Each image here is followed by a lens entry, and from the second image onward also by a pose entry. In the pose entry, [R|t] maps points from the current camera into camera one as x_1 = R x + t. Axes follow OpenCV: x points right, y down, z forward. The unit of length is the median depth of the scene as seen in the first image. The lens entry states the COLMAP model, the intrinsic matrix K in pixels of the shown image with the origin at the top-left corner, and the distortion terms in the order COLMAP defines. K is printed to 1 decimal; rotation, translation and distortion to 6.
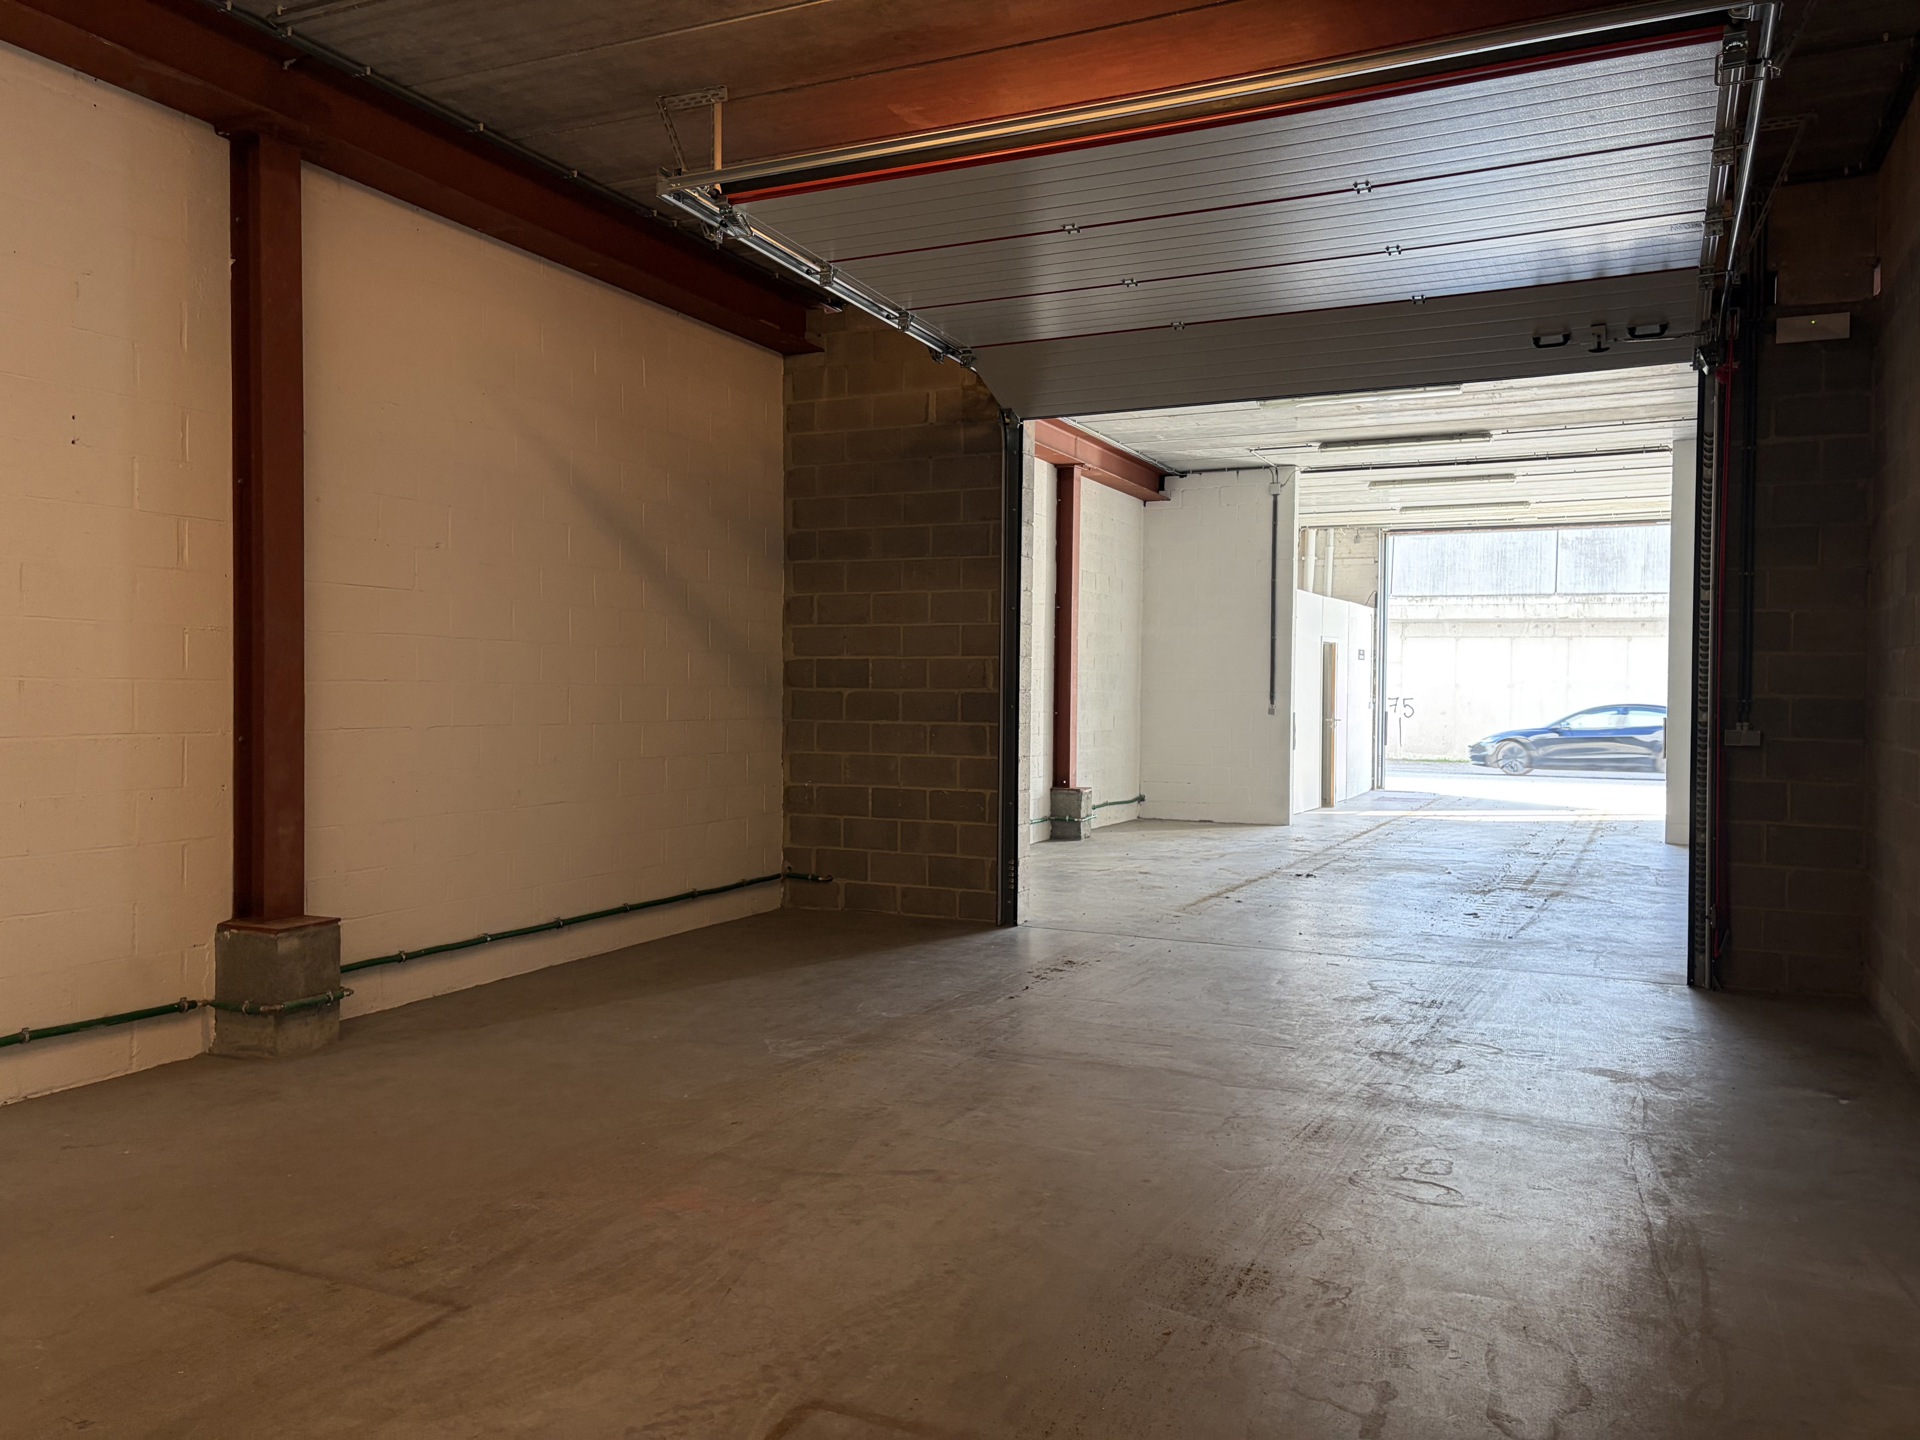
lens RADIAL K [[1439.5, 0, 957.4], [0, 1439.5, 715.4], [0, 0, 1]] dist [-0.002826, -0.002416]
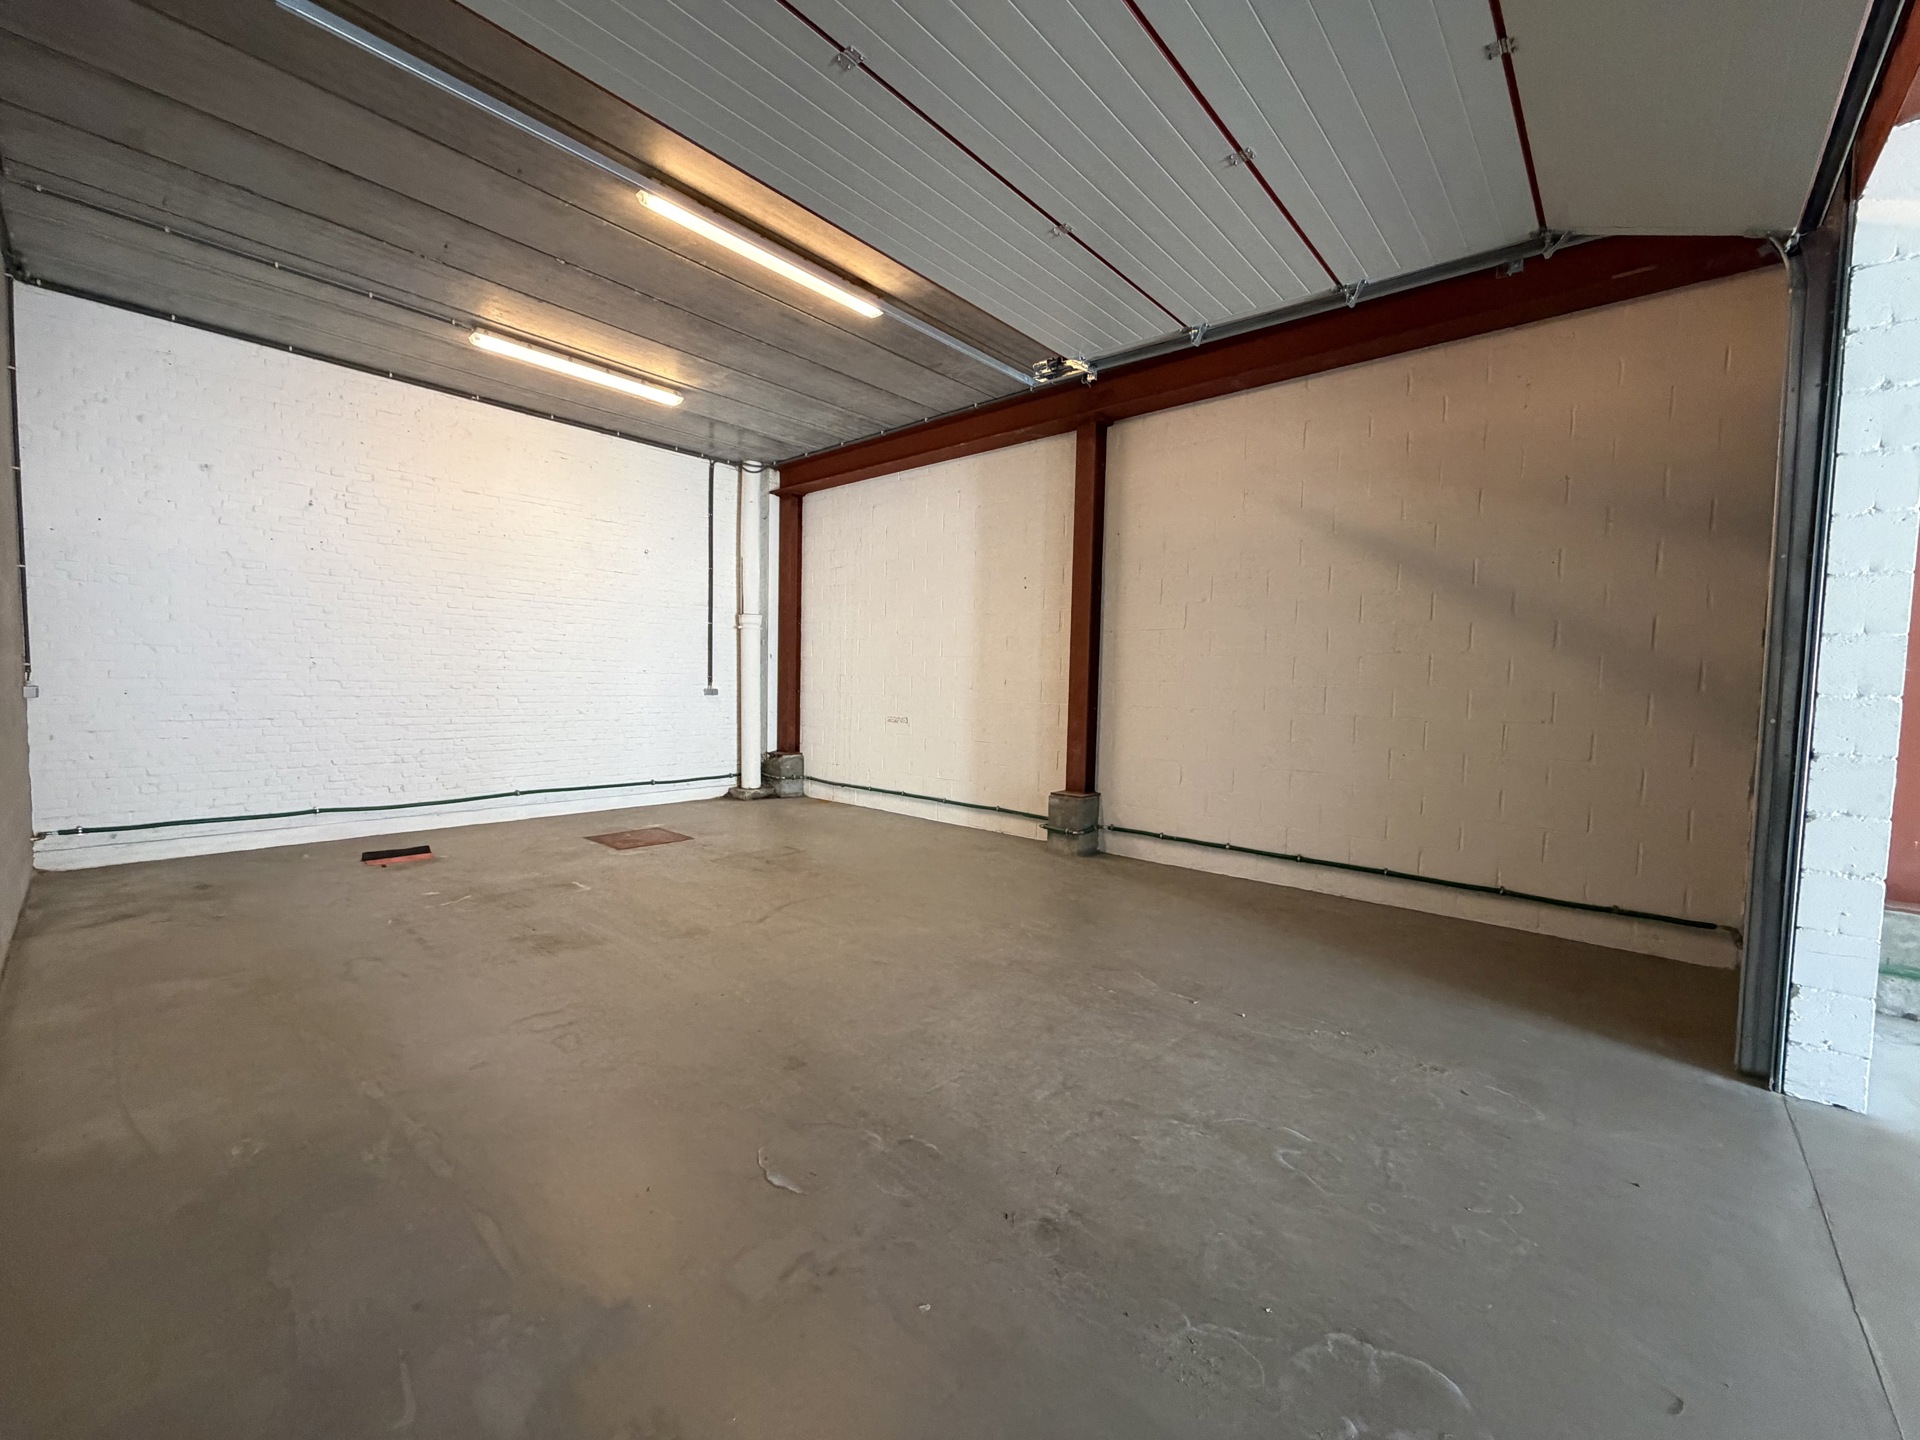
lens RADIAL K [[765.1, 0, 954.6], [0, 765.1, 724.4], [0, 0, 1]] dist [0.000965, 0.000047]
pose [[-0.295086, 0.041690, -0.954561, 0.668455], [-0.037539, 0.997770, 0.055181, -0.015598], [0.954733, 0.052117, -0.292864, 1.161267]]
